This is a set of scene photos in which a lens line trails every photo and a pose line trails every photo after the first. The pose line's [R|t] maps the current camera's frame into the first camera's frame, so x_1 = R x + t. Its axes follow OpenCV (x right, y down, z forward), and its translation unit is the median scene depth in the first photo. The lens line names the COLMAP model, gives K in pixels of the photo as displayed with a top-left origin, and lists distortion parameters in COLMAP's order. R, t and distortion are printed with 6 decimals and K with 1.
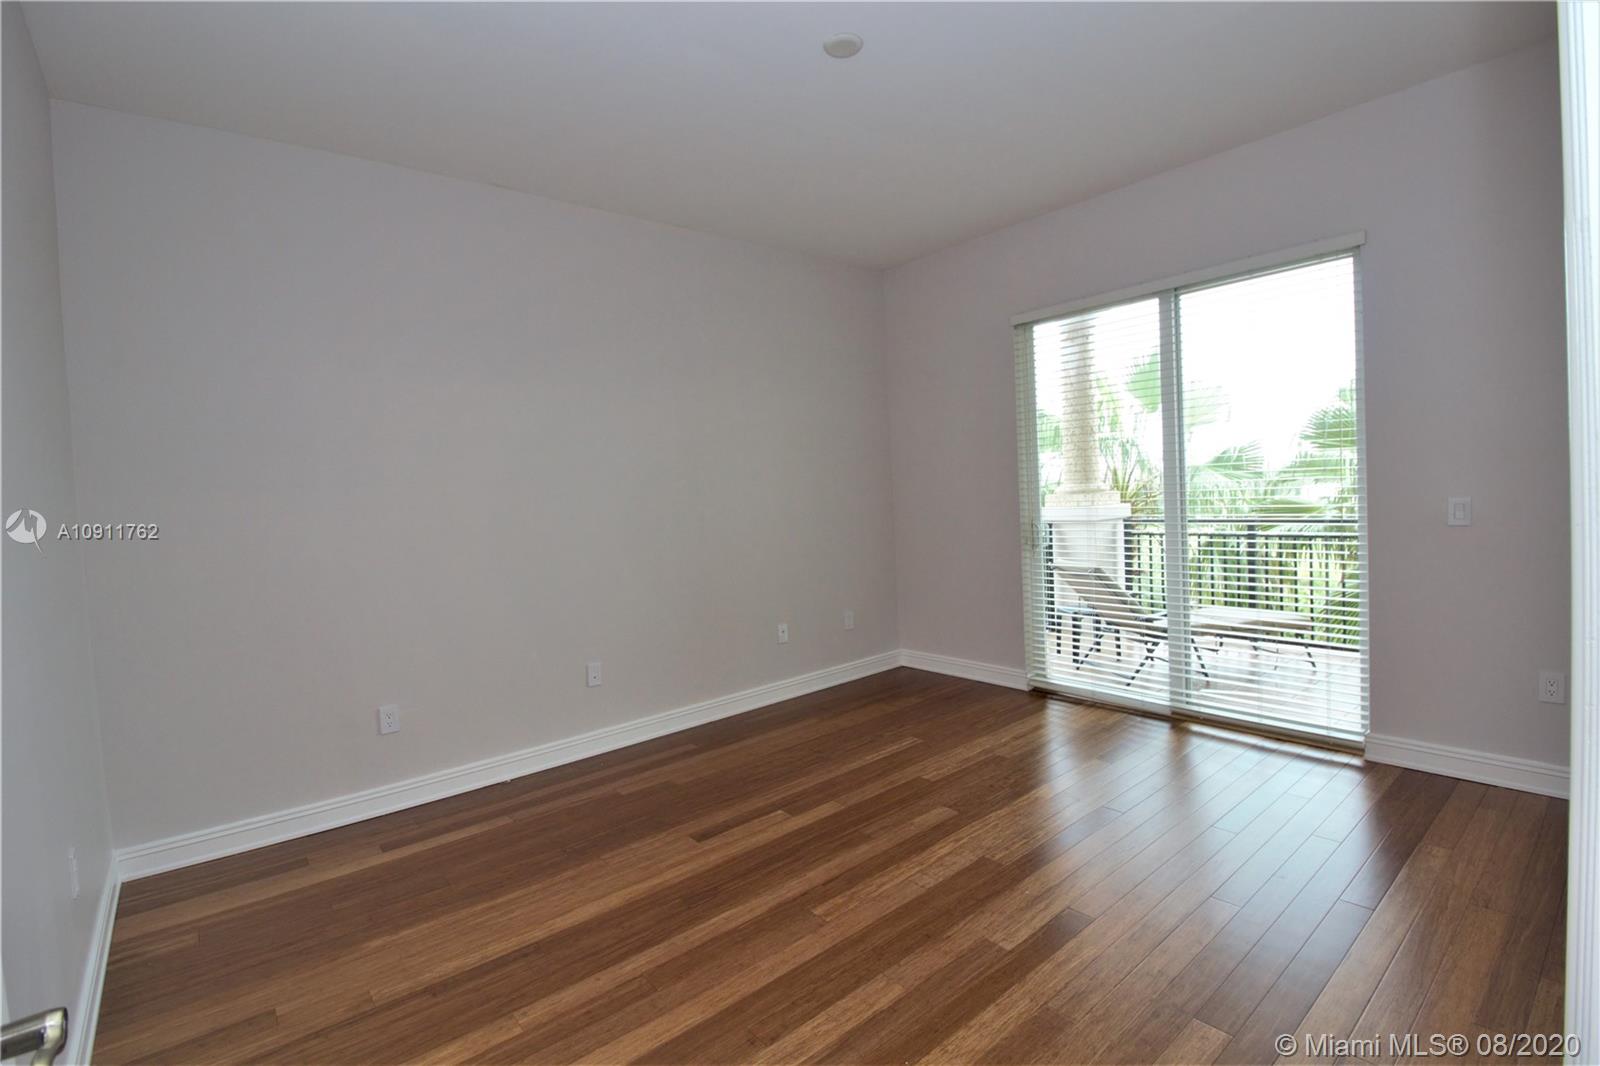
lens RADIAL K [[737.6, 0, 793.0], [0, 737.6, 516.6], [0, 0, 1]] dist [0.000187, -0.017564]
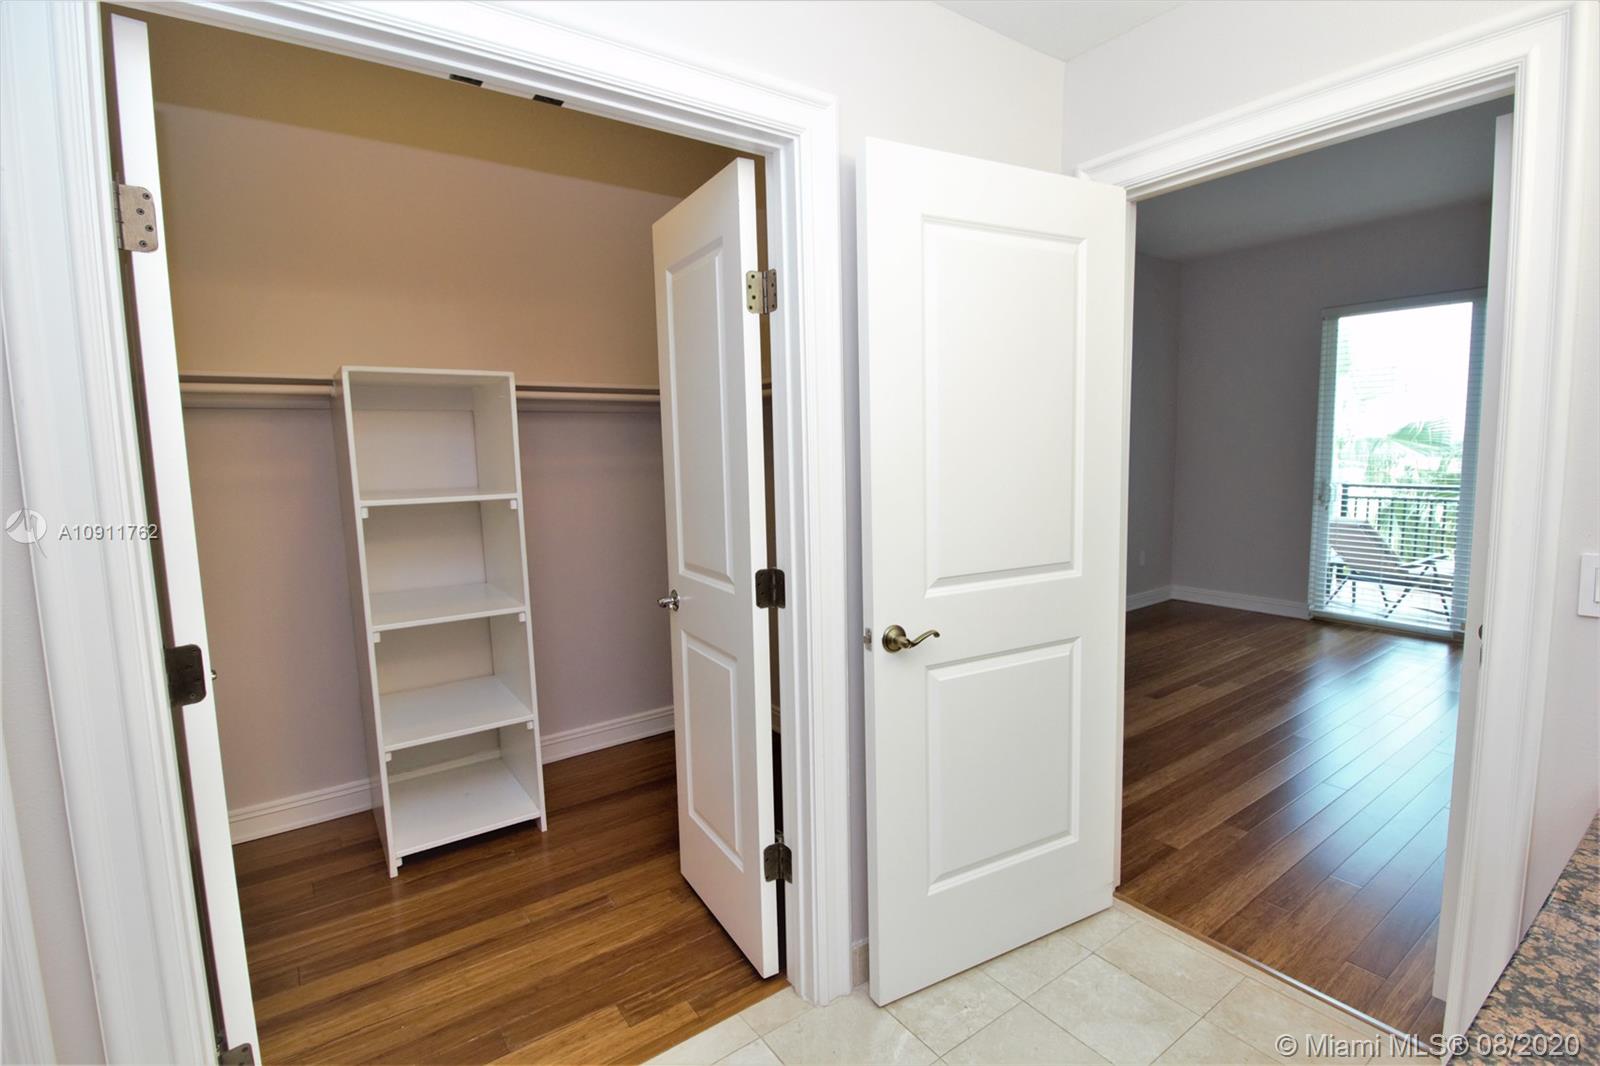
lens RADIAL K [[736.4, 0, 792.6], [0, 736.4, 525.2], [0, 0, 1]] dist [0.001314, -0.017135]
pose [[0.996914, 0.035637, -0.069940, -0.561432], [-0.030563, 0.996912, 0.072330, 0.021438], [0.072301, -0.069969, 0.994926, -0.326895]]
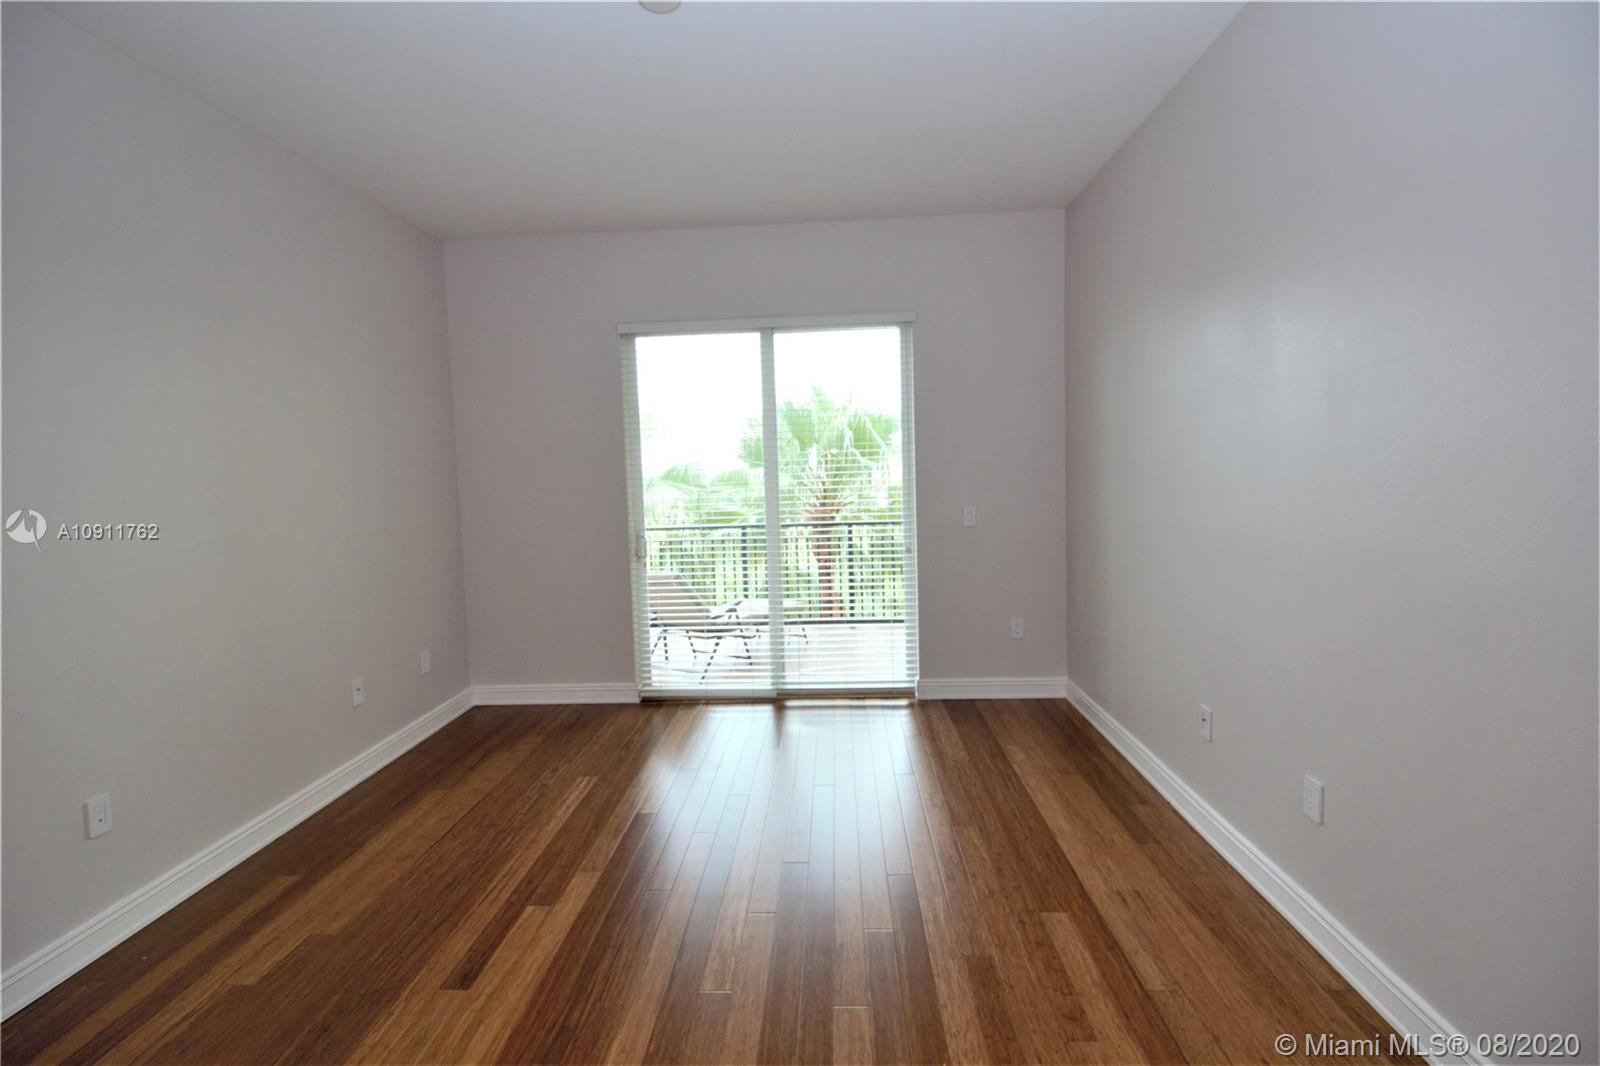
lens RADIAL K [[736.4, 0, 792.6], [0, 736.4, 525.2], [0, 0, 1]] dist [0.001314, -0.017135]
pose [[0.677703, -0.025420, 0.734896, -0.326988], [0.025782, 0.999609, 0.010801, -0.011528], [-0.734884, 0.011627, 0.678094, 0.204915]]
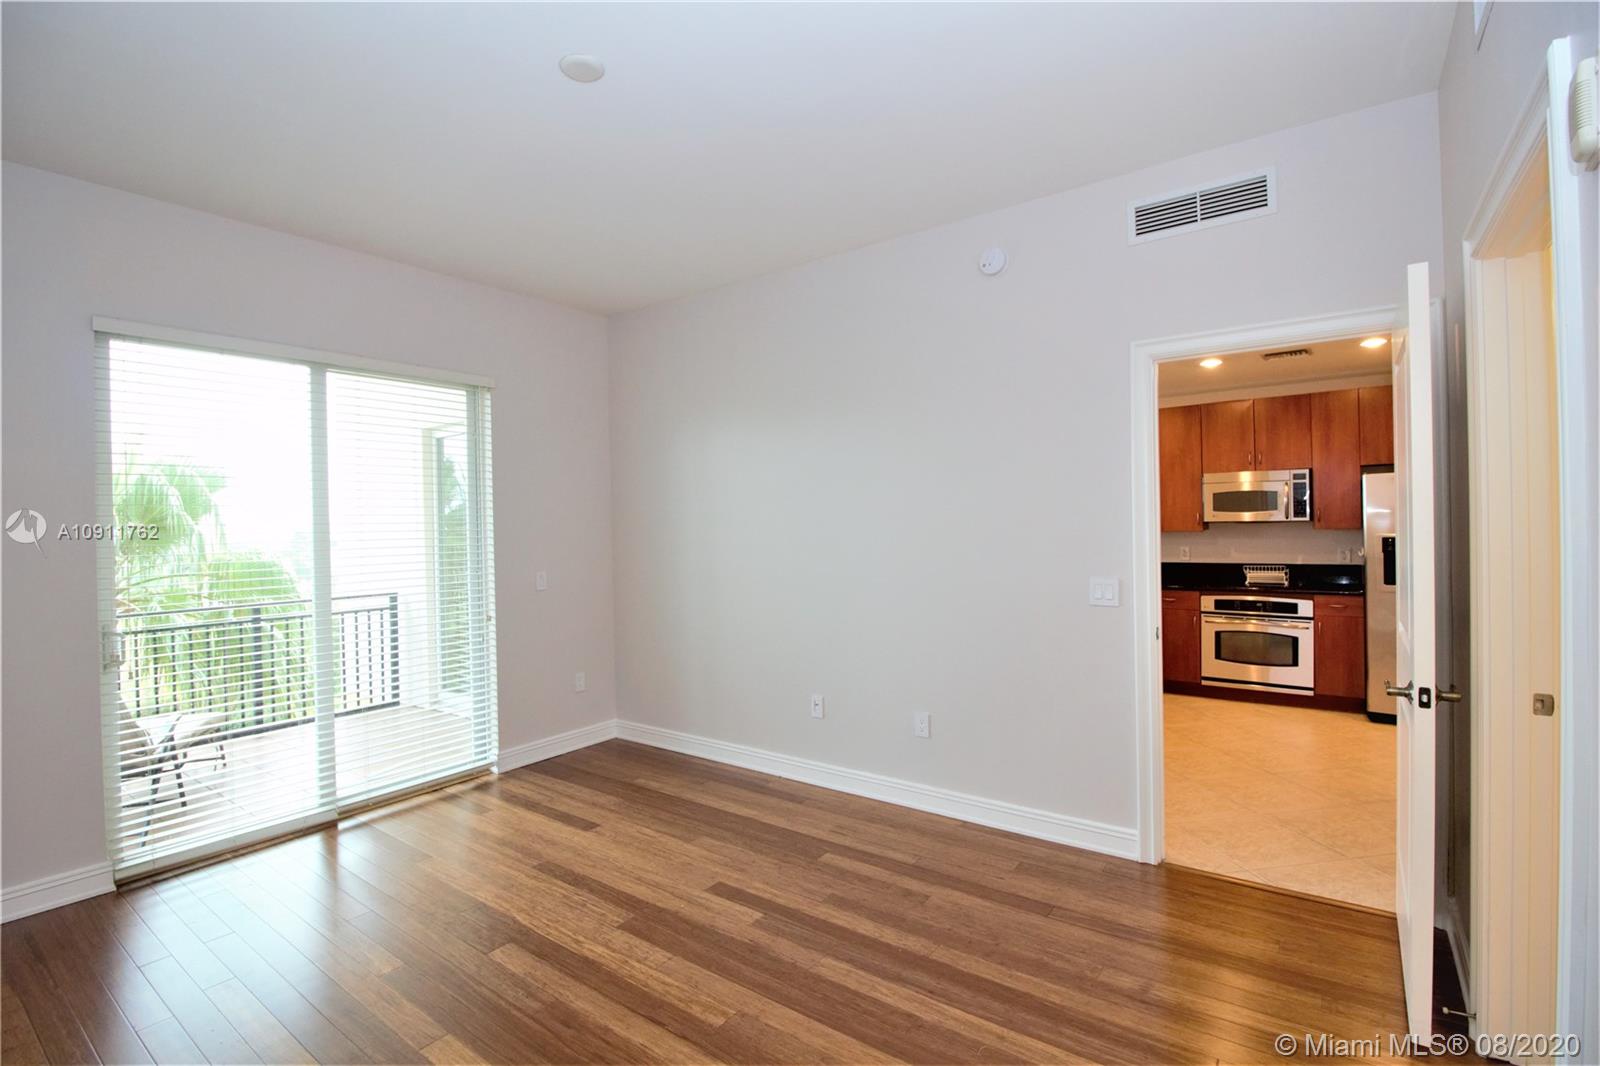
lens RADIAL K [[736.4, 0, 792.6], [0, 736.4, 525.2], [0, 0, 1]] dist [0.001314, -0.017135]
pose [[-0.240302, 0.052524, 0.969276, -0.562494], [0.069625, 0.996896, -0.036759, -0.023510], [-0.968198, 0.058652, -0.243213, 0.683062]]
